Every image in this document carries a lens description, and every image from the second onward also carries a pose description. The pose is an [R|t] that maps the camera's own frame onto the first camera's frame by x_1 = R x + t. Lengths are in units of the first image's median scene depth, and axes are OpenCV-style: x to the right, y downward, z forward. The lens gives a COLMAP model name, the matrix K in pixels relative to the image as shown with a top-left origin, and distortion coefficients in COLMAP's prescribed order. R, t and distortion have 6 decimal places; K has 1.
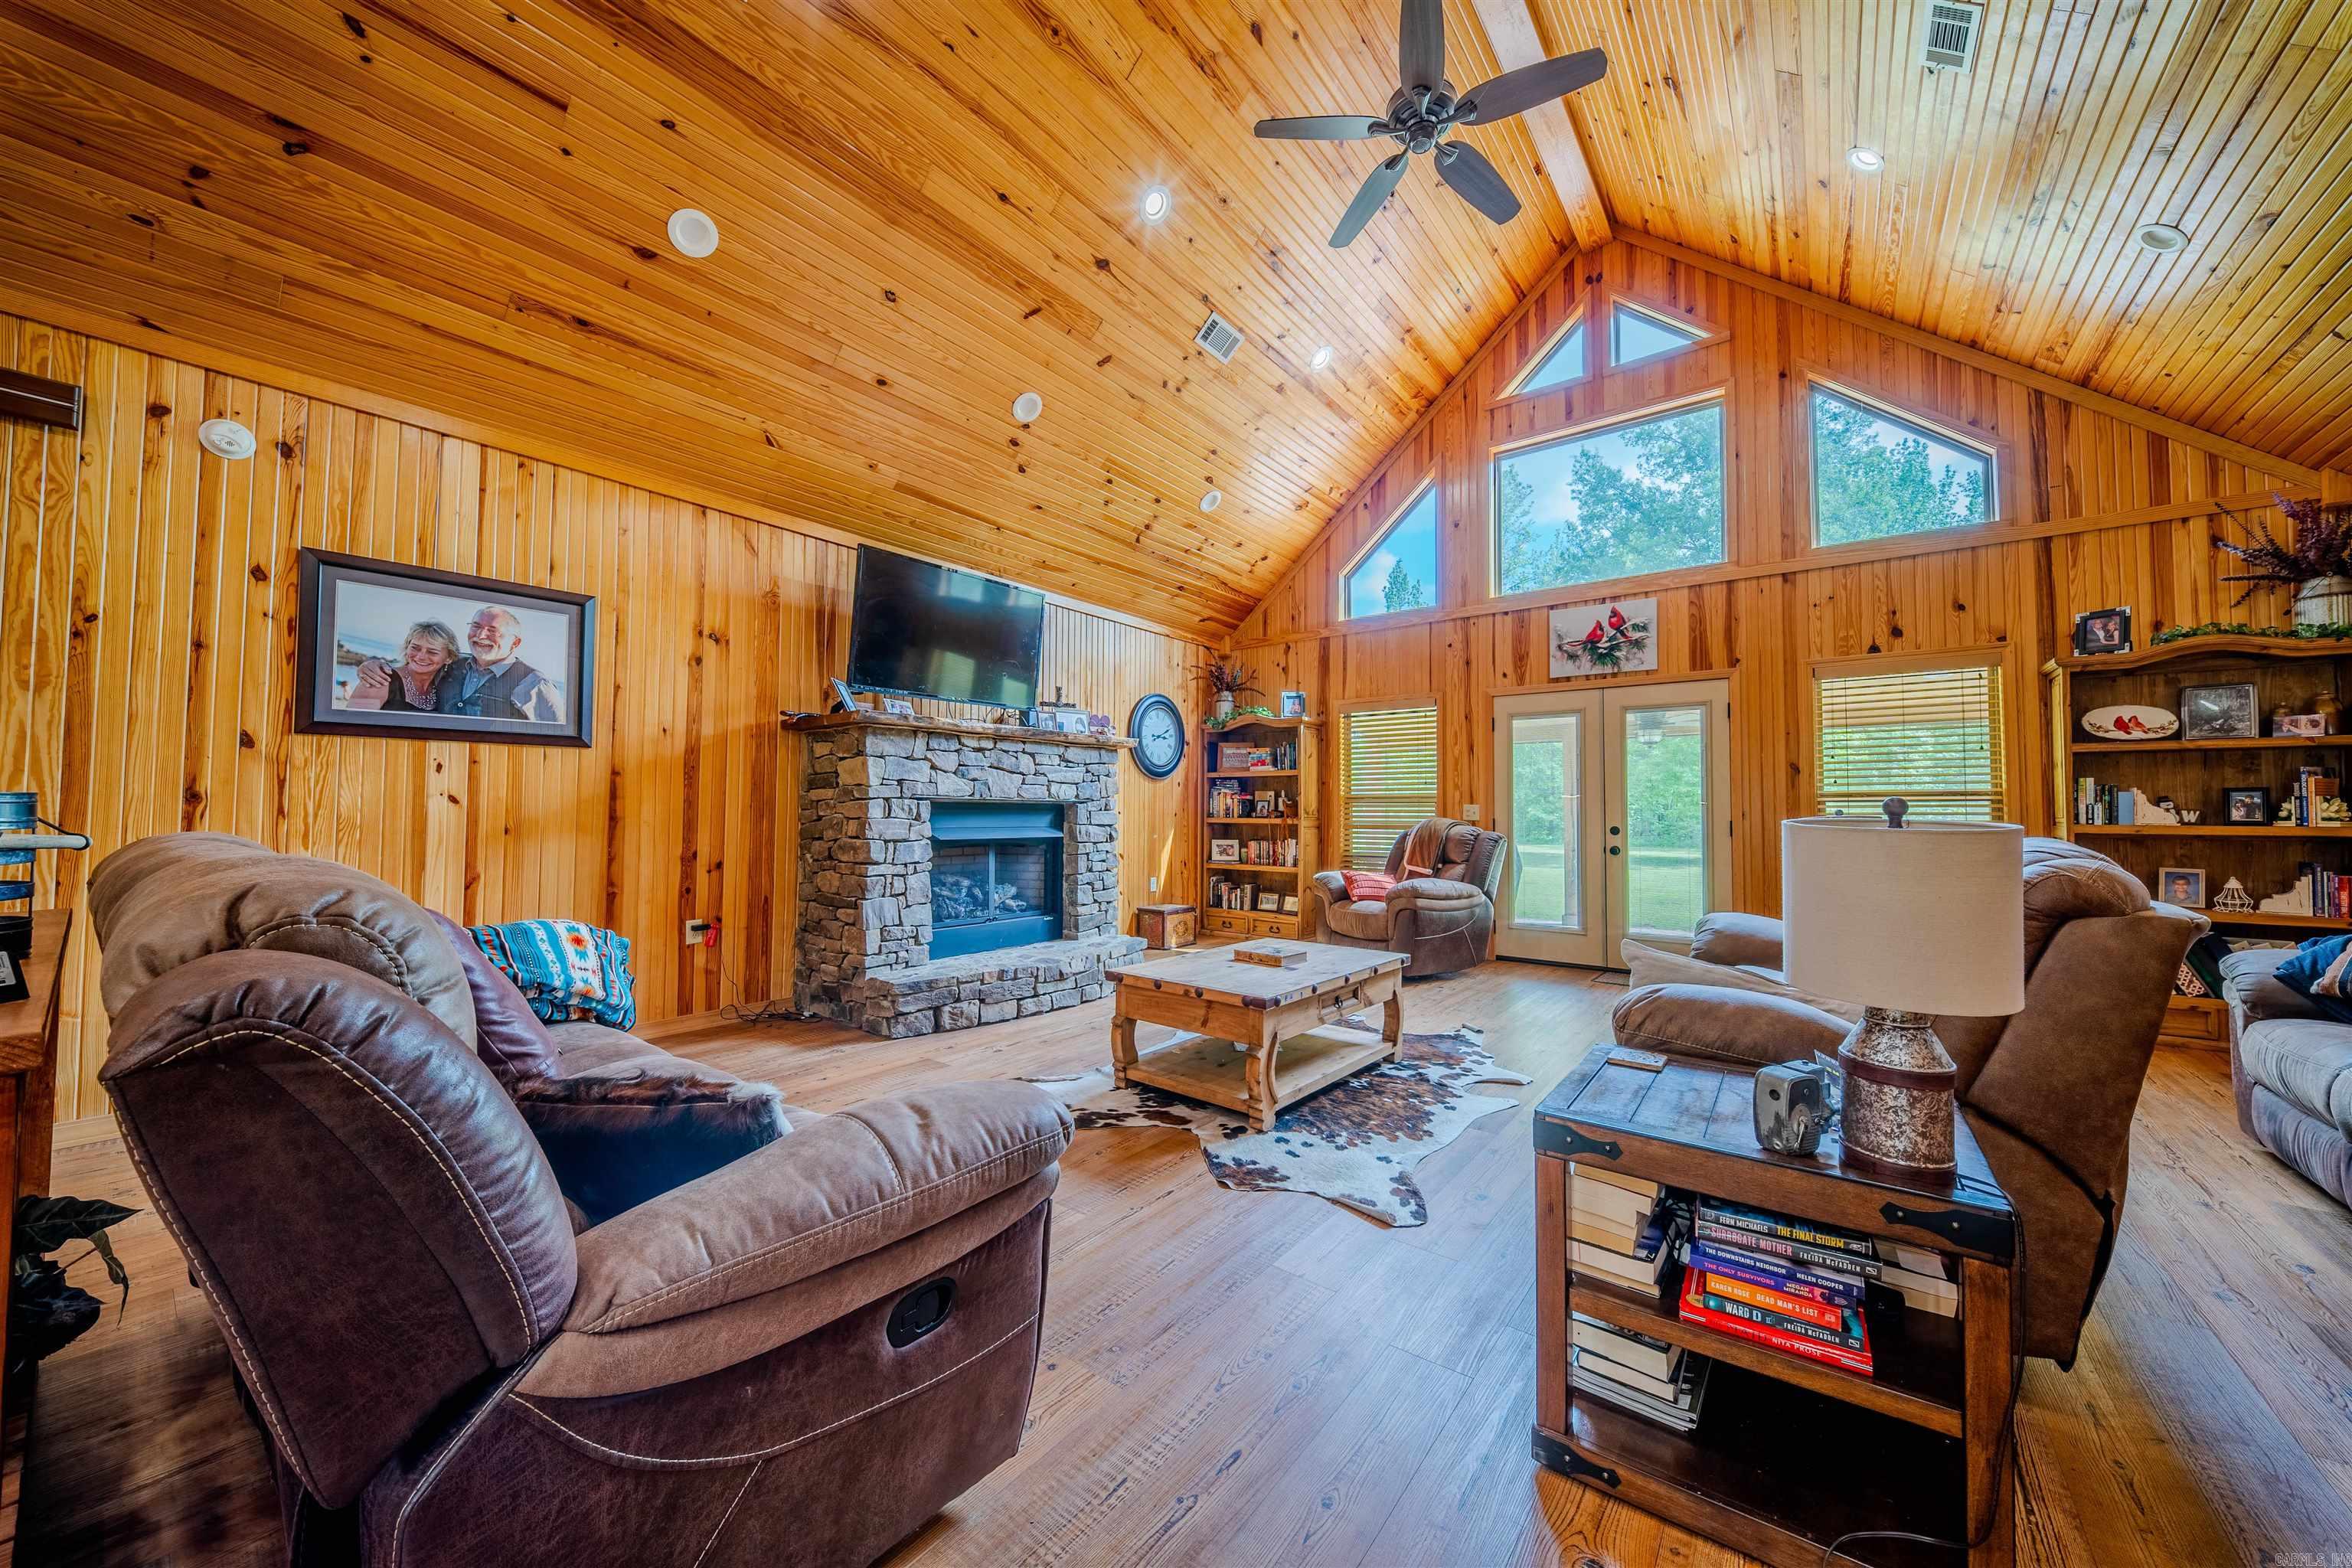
lens RADIAL K [[828.2, 0, 1189.3], [0, 828.2, 782.5], [0, 0, 1]] dist [0.011757, -0.009035]
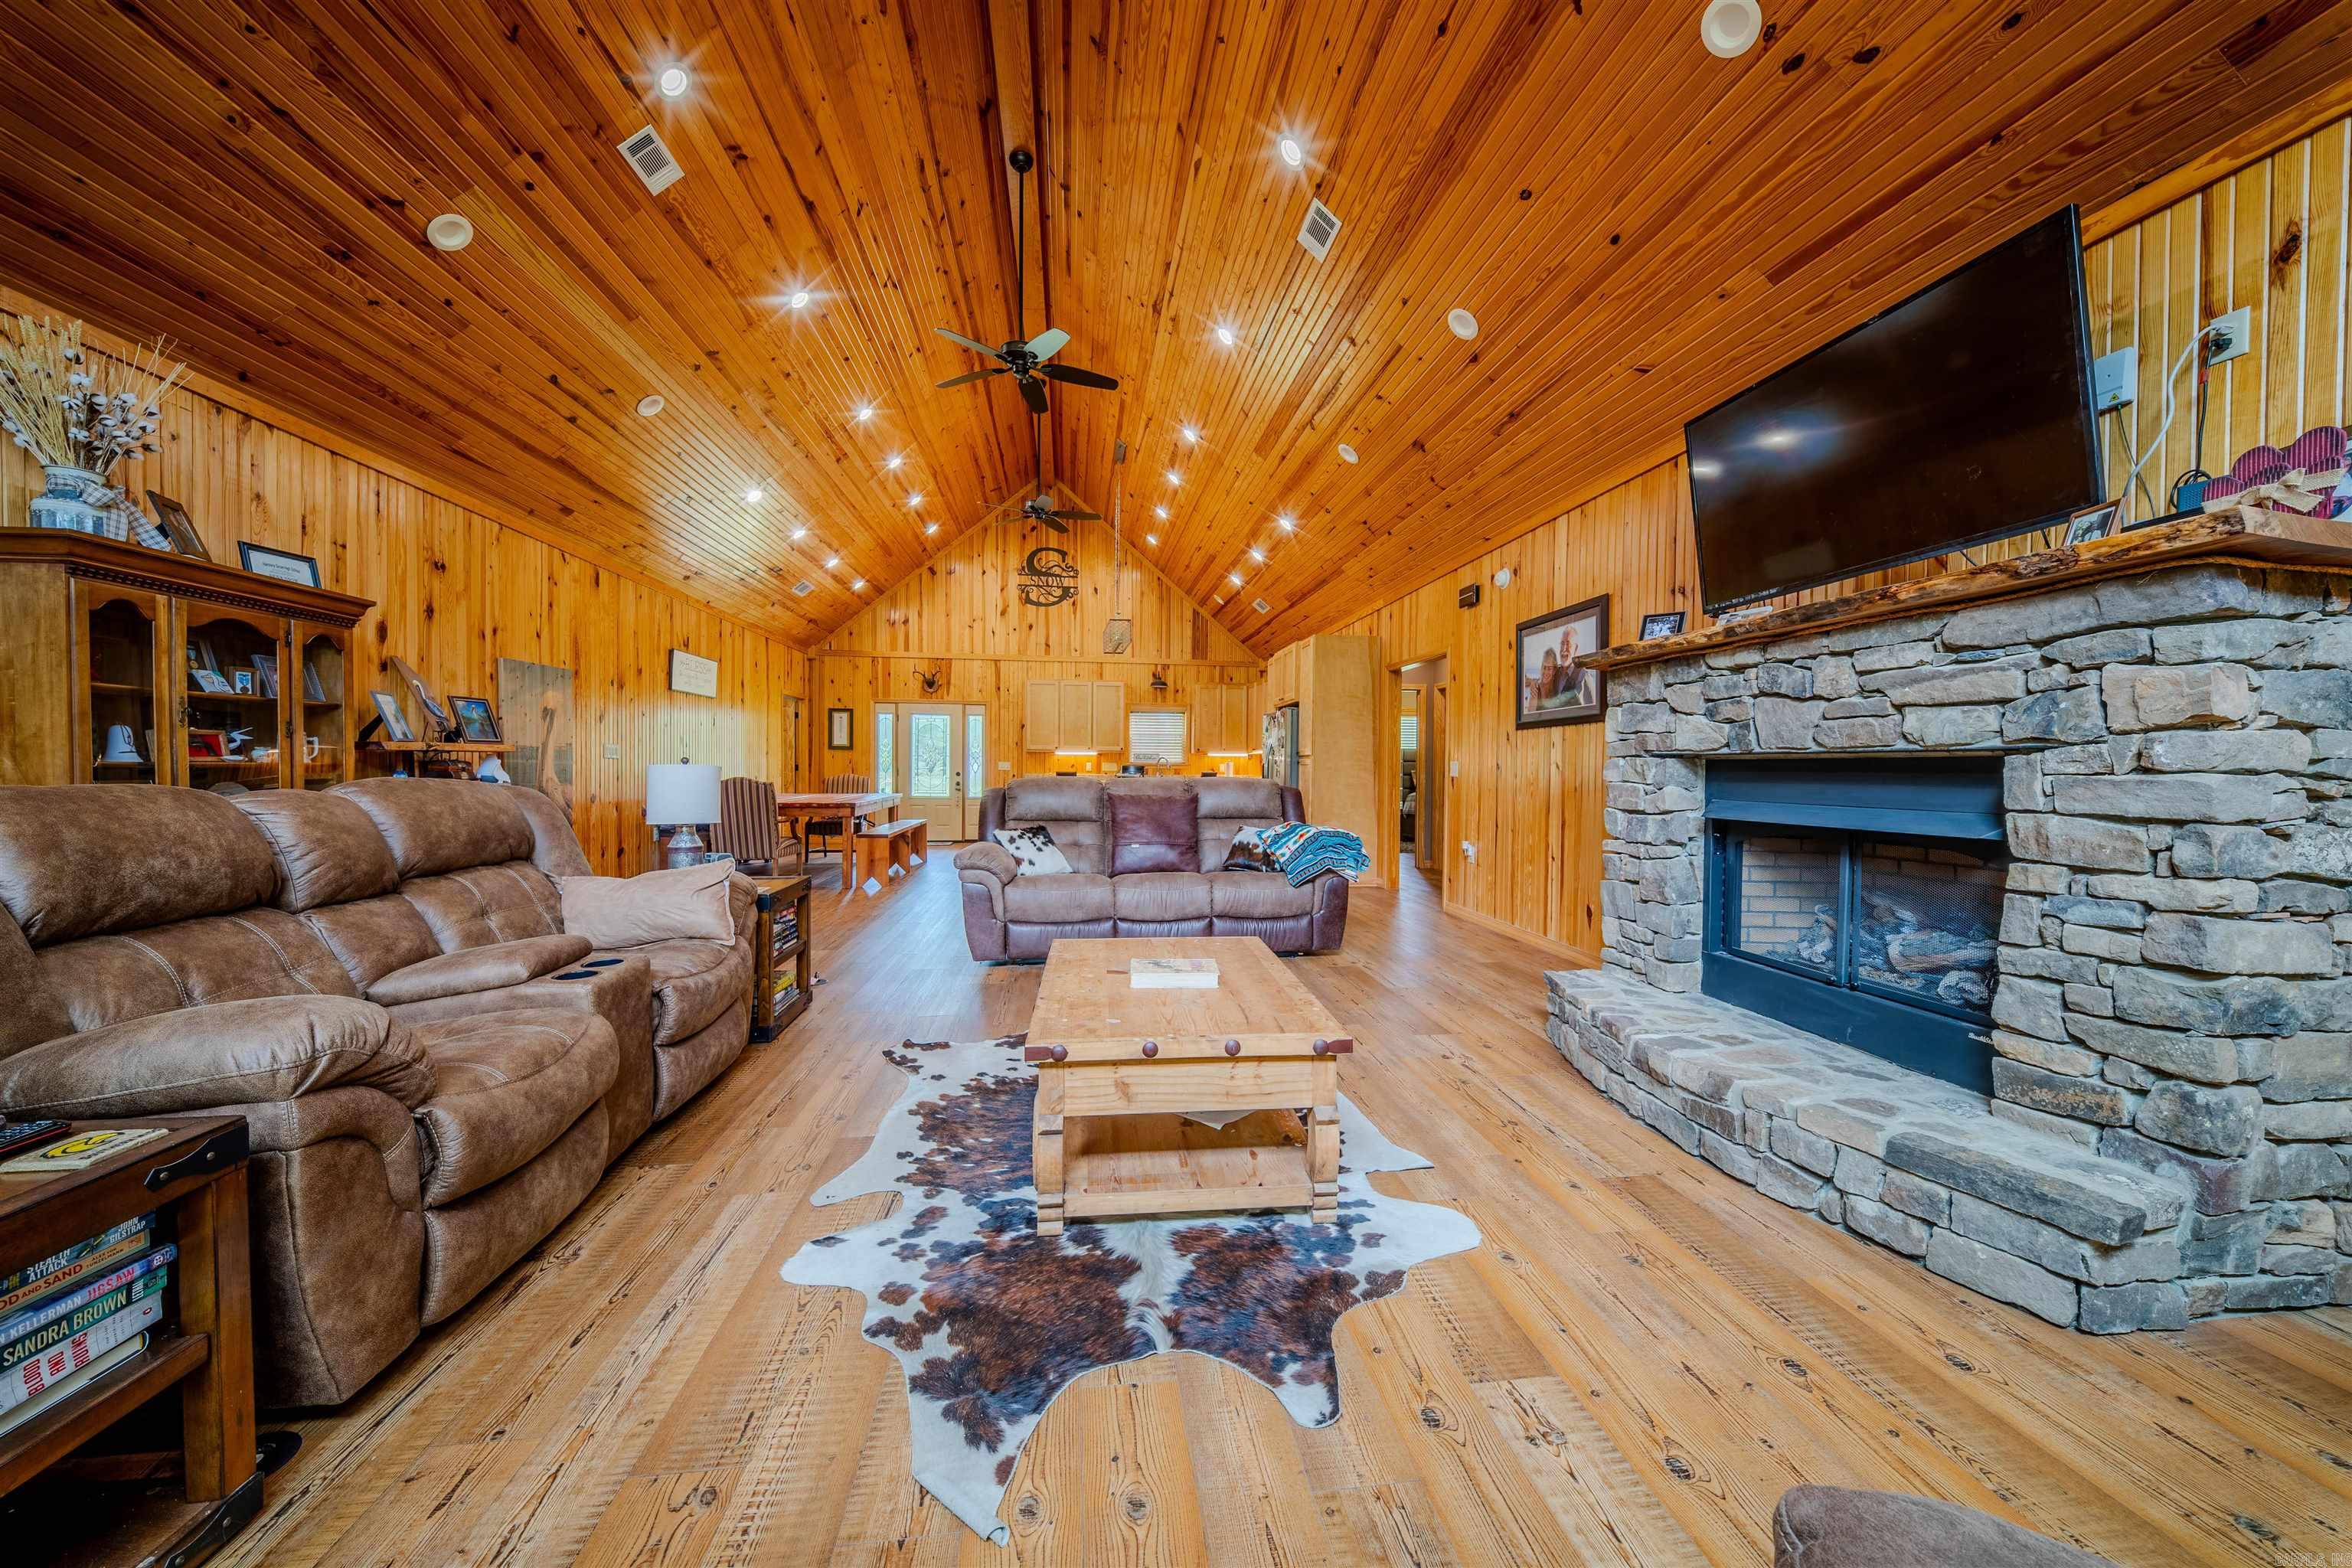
lens RADIAL K [[828.2, 0, 1189.3], [0, 828.2, 782.5], [0, 0, 1]] dist [0.011757, -0.009035]
pose [[-0.702760, 0.000254, -0.711427, 0.401399], [0.013579, 0.999823, -0.013056, 0.039293], [0.711298, -0.018836, -0.702638, 1.030662]]
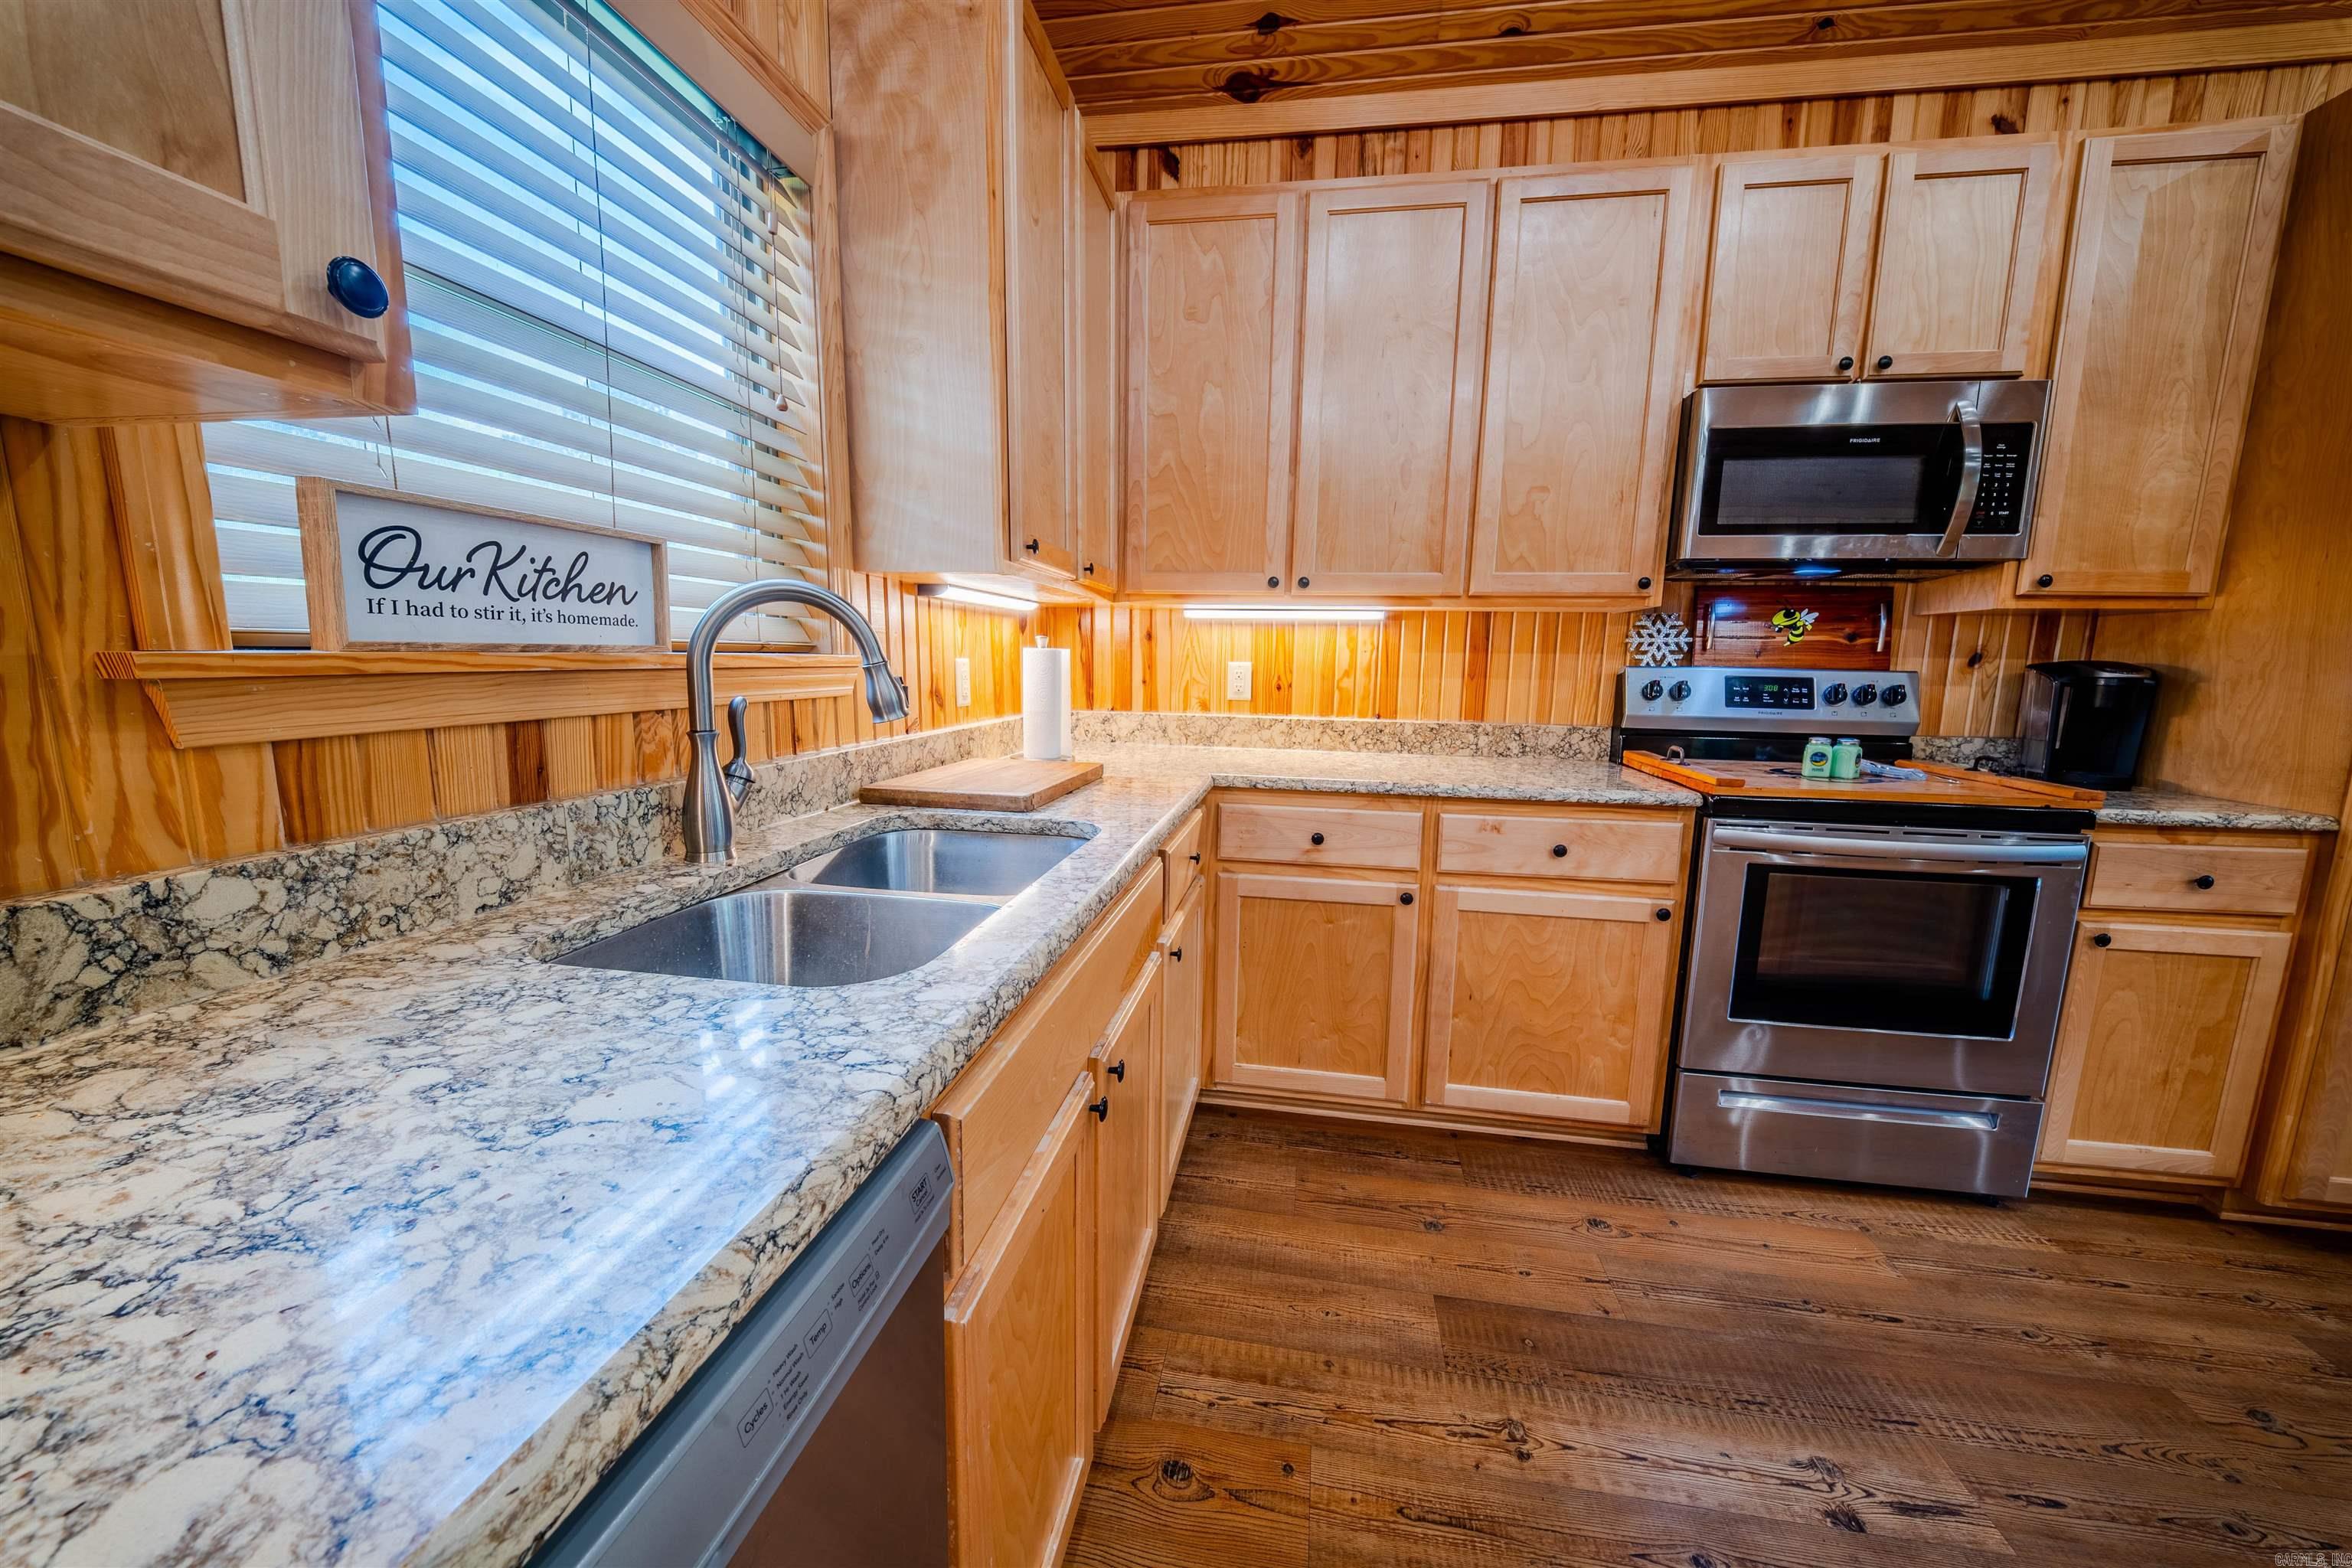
lens RADIAL K [[827.1, 0, 1189.2], [0, 827.1, 781.9], [0, 0, 1]] dist [0.013585, -0.009042]
pose [[0.467398, 0.134685, -0.873727, -0.971439], [0.017296, 0.986744, 0.161360, -0.046760], [0.883878, -0.090531, 0.458873, -0.675498]]
